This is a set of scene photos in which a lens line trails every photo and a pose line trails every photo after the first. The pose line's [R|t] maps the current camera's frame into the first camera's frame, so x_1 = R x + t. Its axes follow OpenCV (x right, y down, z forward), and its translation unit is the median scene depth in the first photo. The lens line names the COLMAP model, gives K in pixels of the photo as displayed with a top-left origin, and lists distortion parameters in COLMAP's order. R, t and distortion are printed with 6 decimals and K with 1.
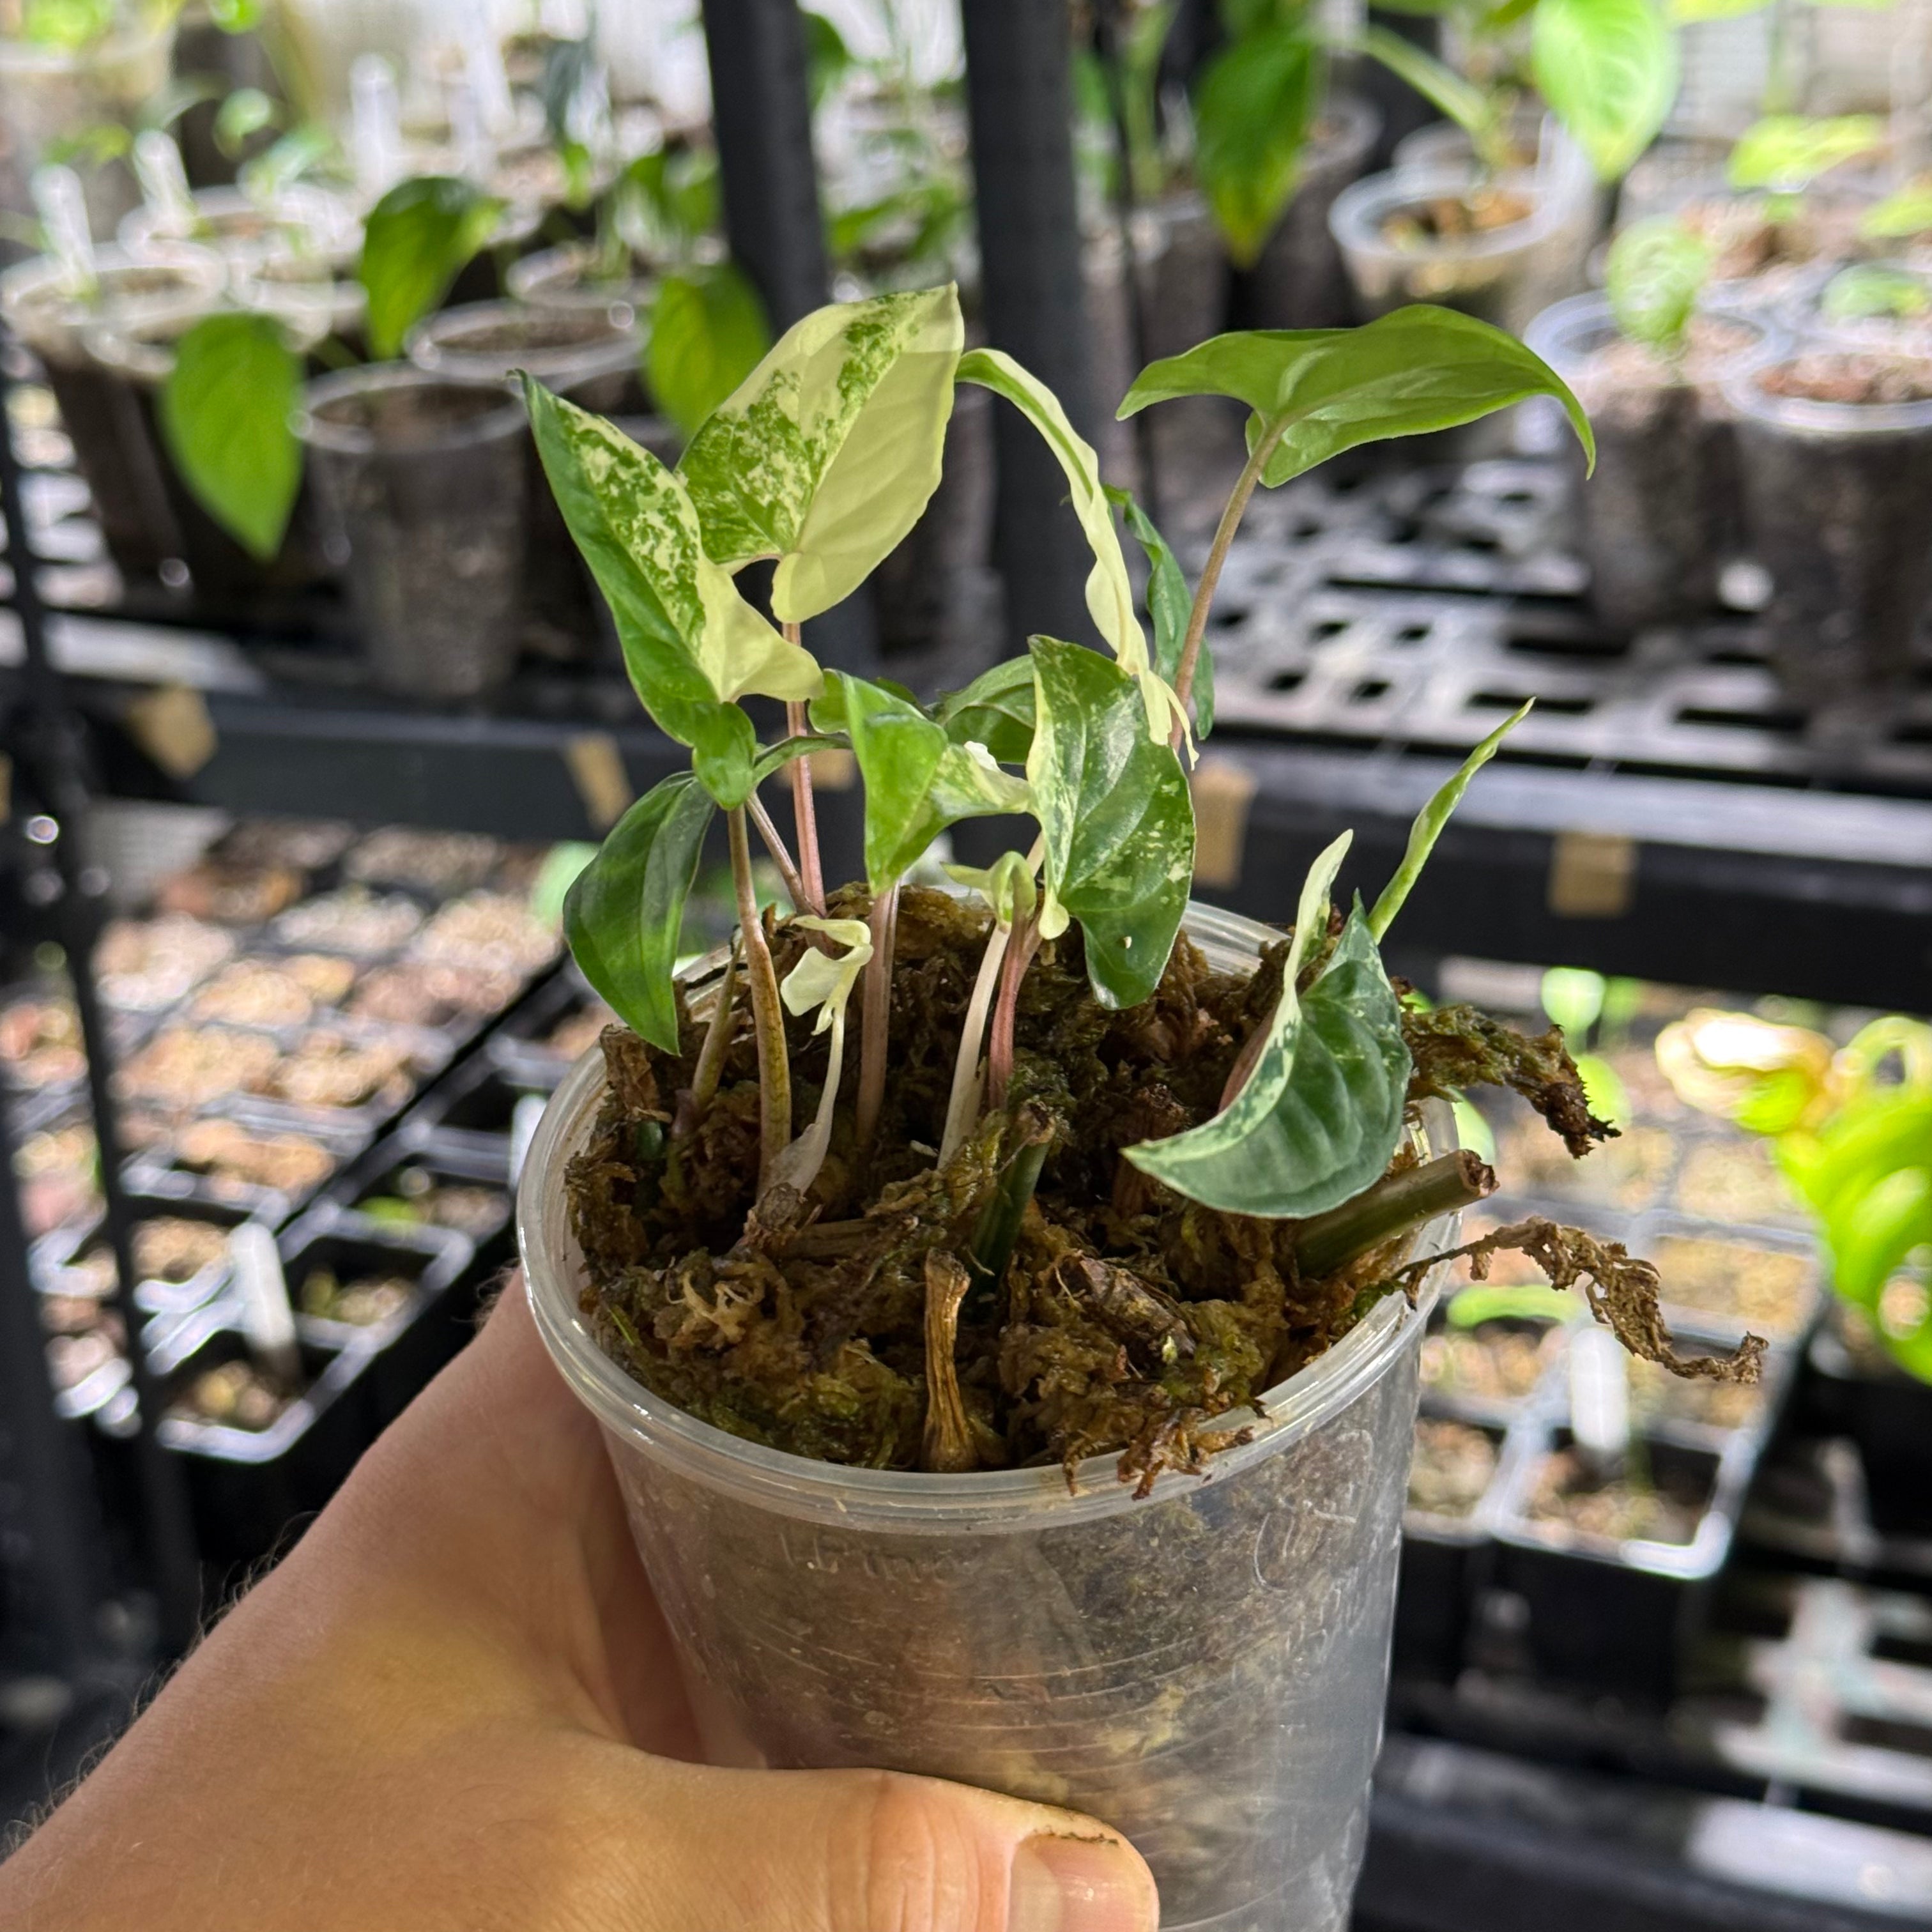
lens RADIAL K [[3658.5, 0, 978.7], [0, 3658.5, 897.6], [0, 0, 1]] dist [0.109920, 0.000000]
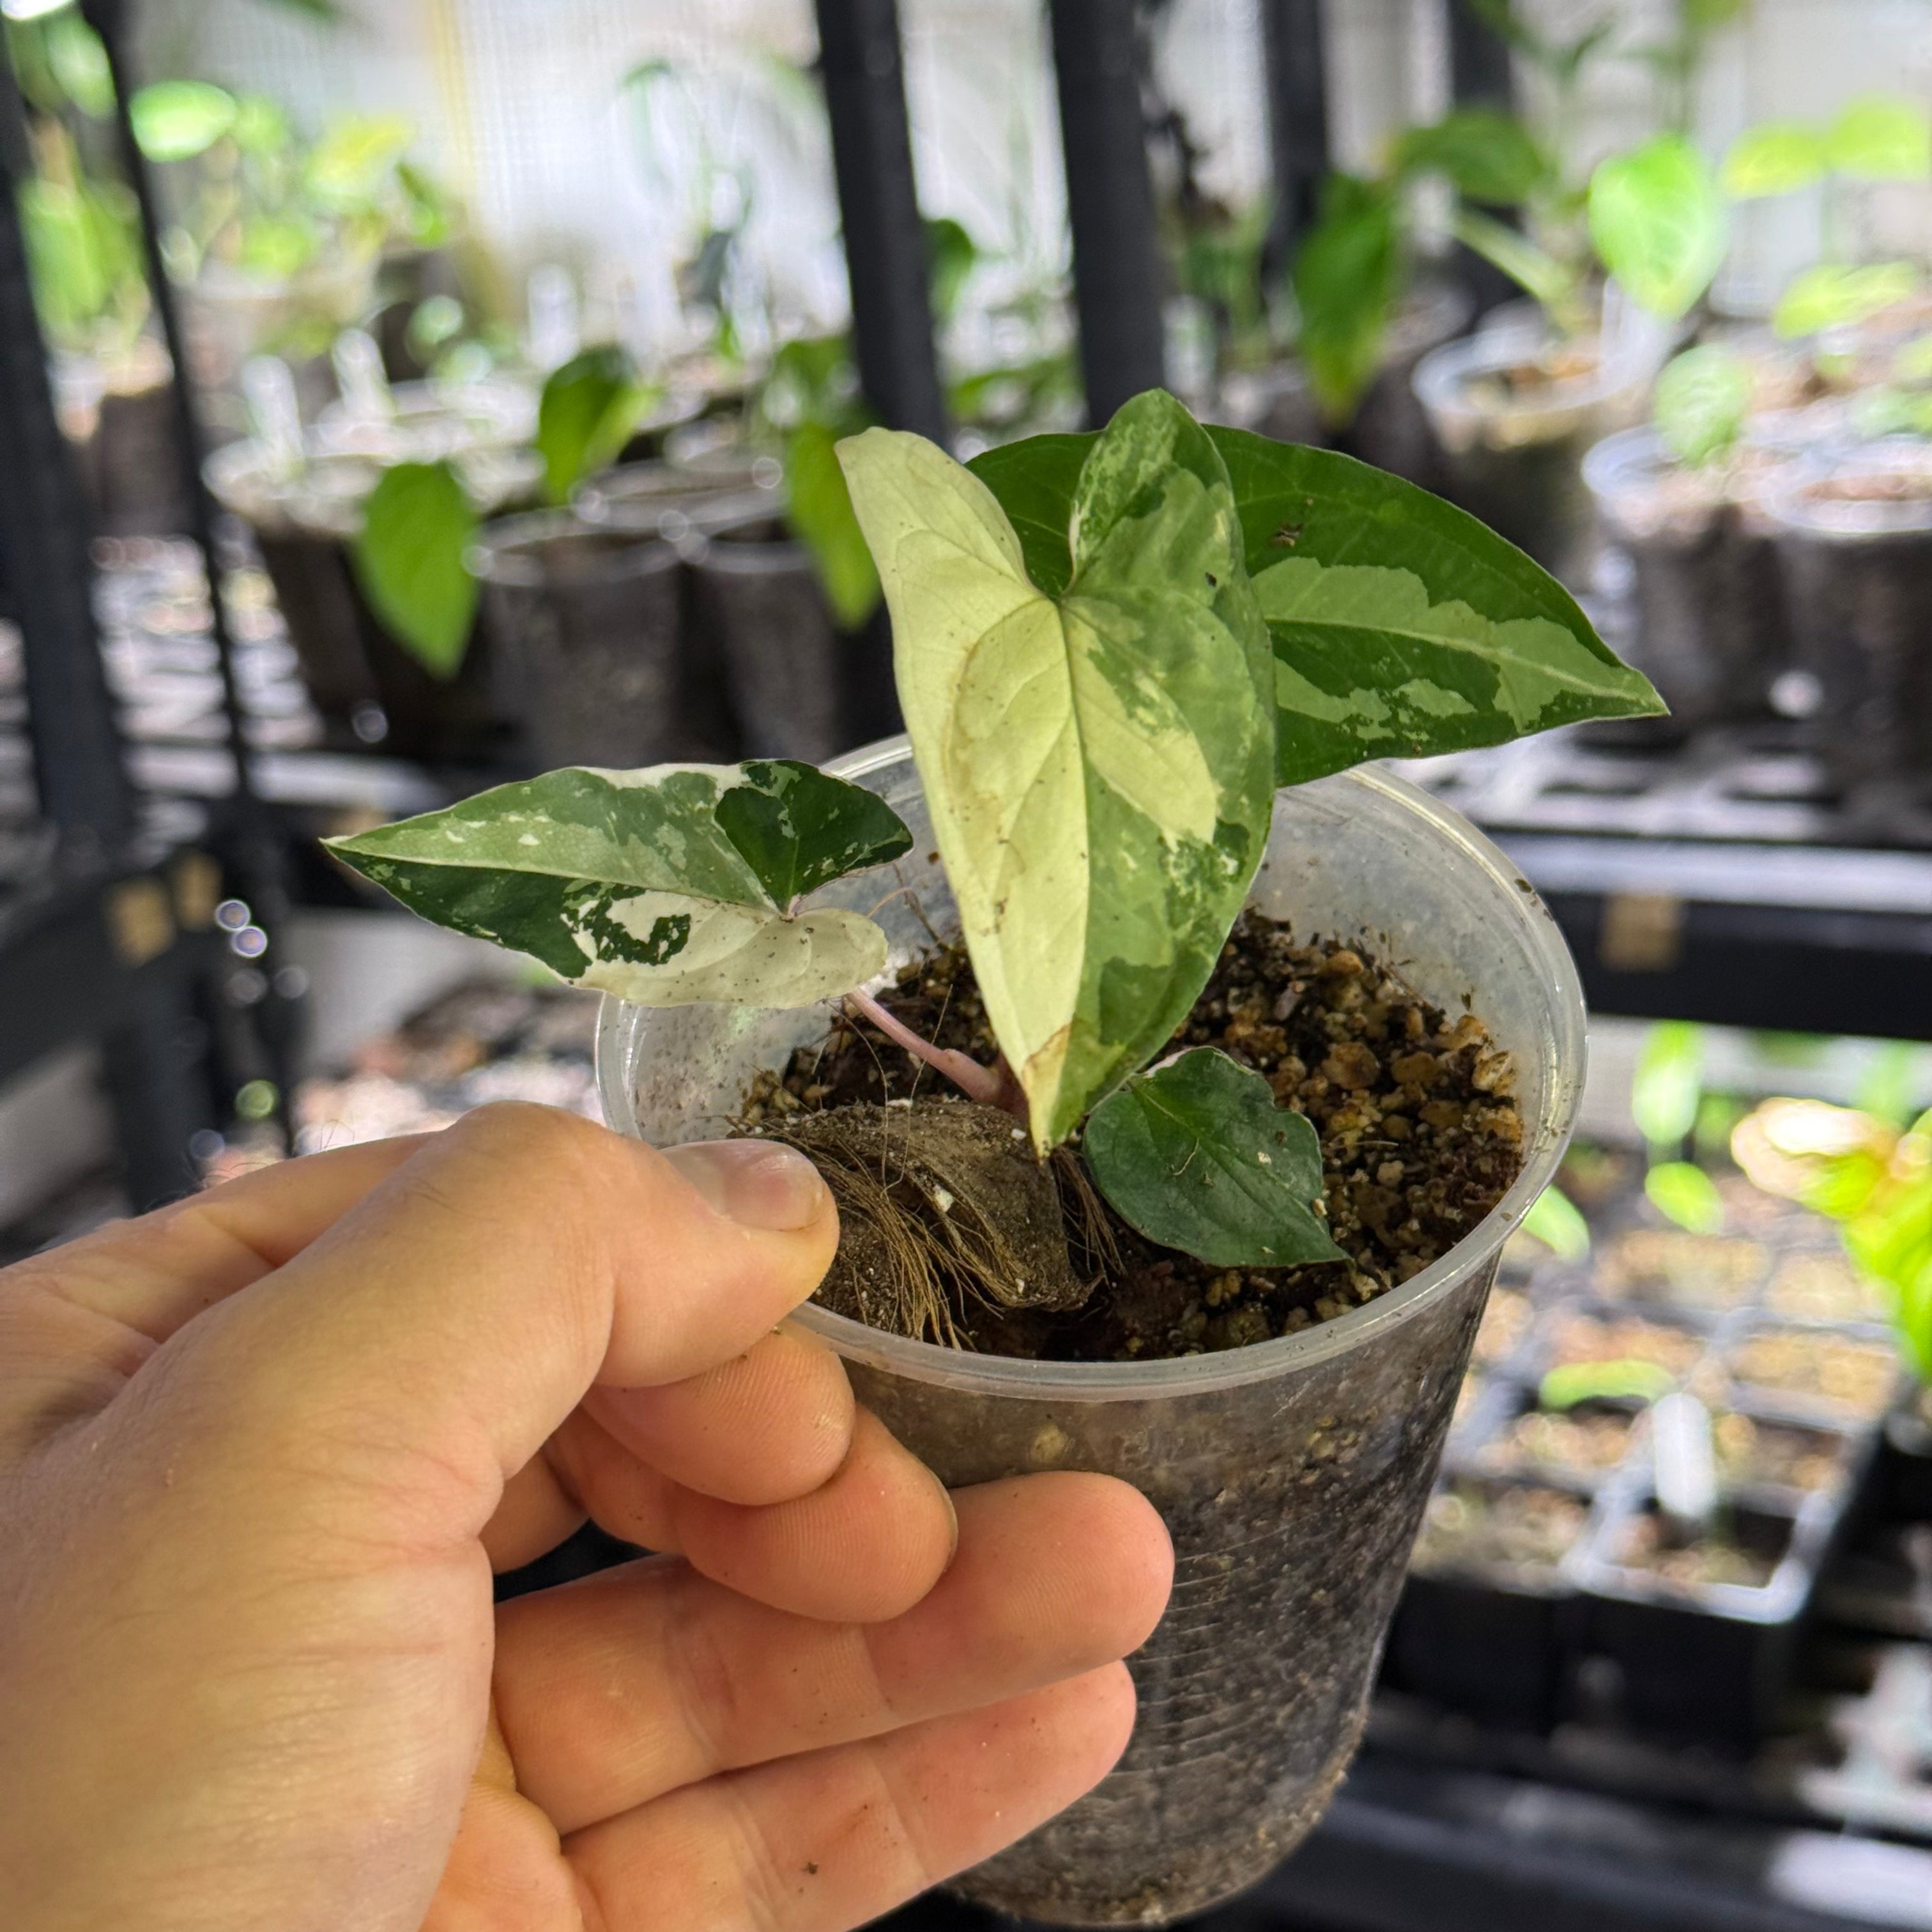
lens RADIAL K [[3658.5, 0, 981.0], [0, 3658.5, 971.1], [0, 0, 1]] dist [0.109920, 0.000000]
pose [[0.998420, -0.008893, -0.055476, 0.026068], [0.004798, 0.997283, -0.073512, 0.070945], [0.055979, 0.073130, 0.995750, -0.082120]]
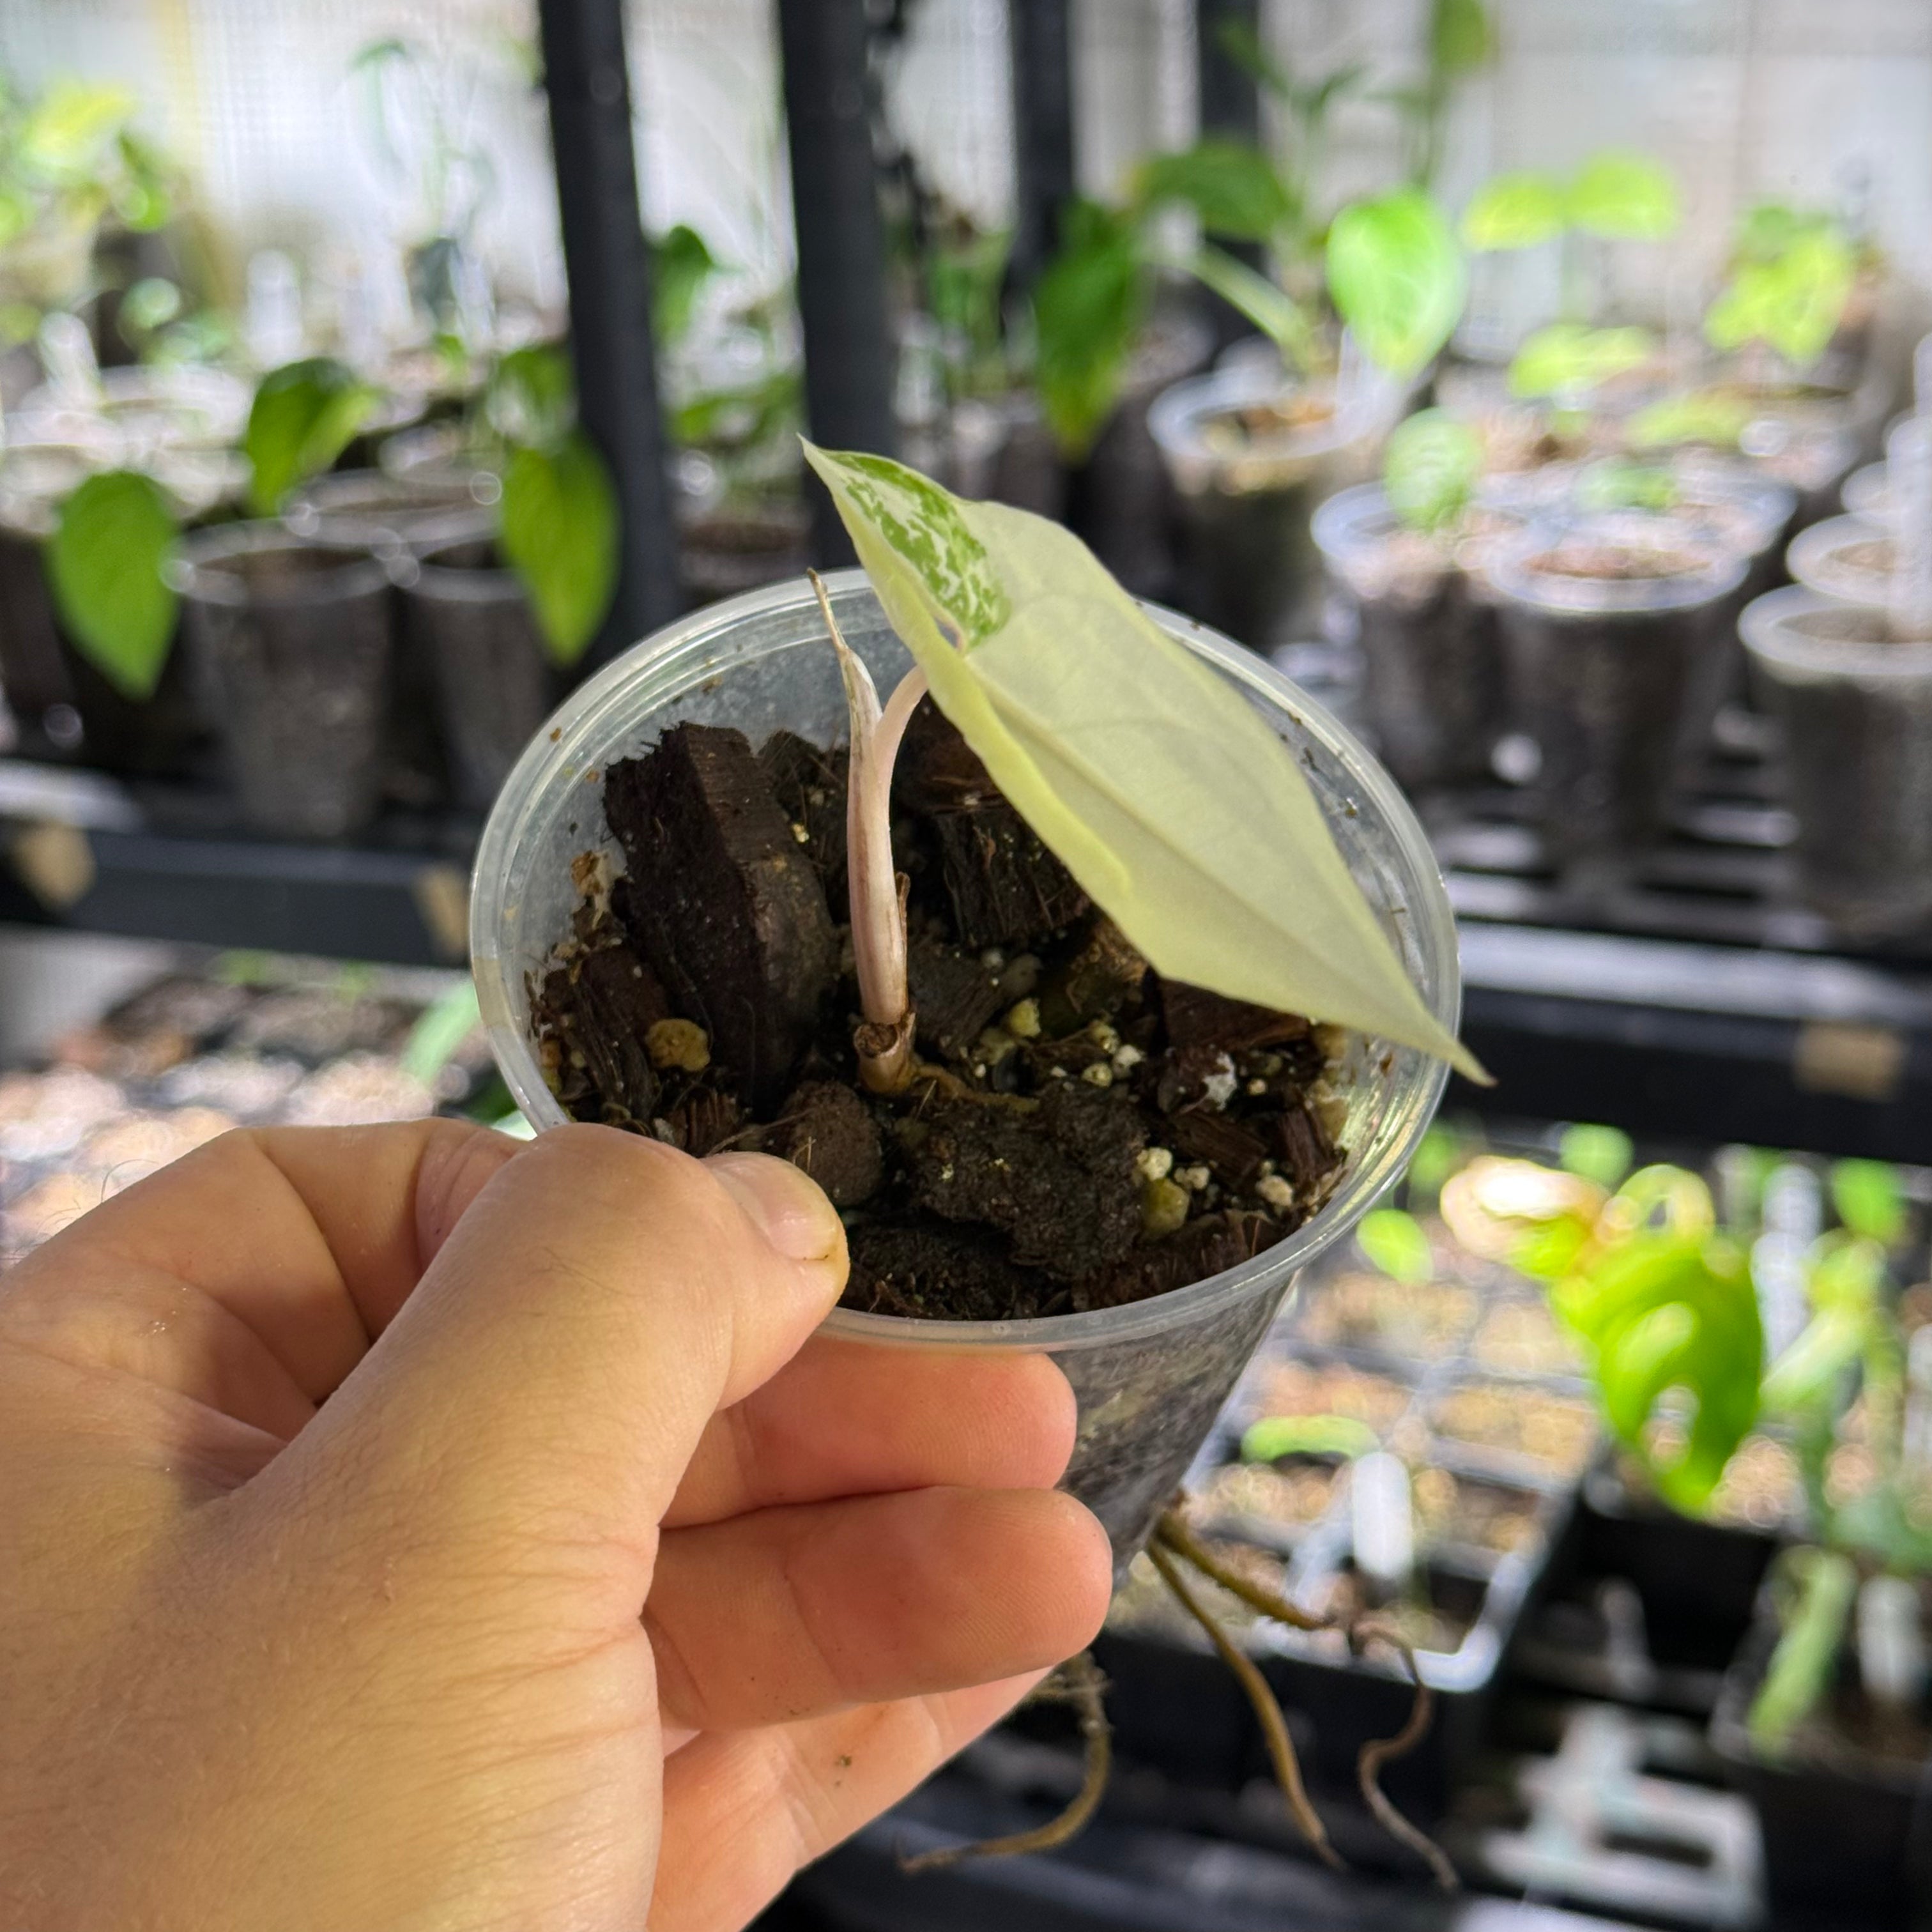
lens RADIAL K [[3658.5, 0, 958.6], [0, 3658.5, 981.4], [0, 0, 1]] dist [0.109920, 0.000000]
pose [[0.999749, 0.021879, 0.004797, 0.037997], [-0.021603, 0.998441, -0.051458, 0.036915], [-0.005915, 0.051342, 0.998664, -0.065630]]
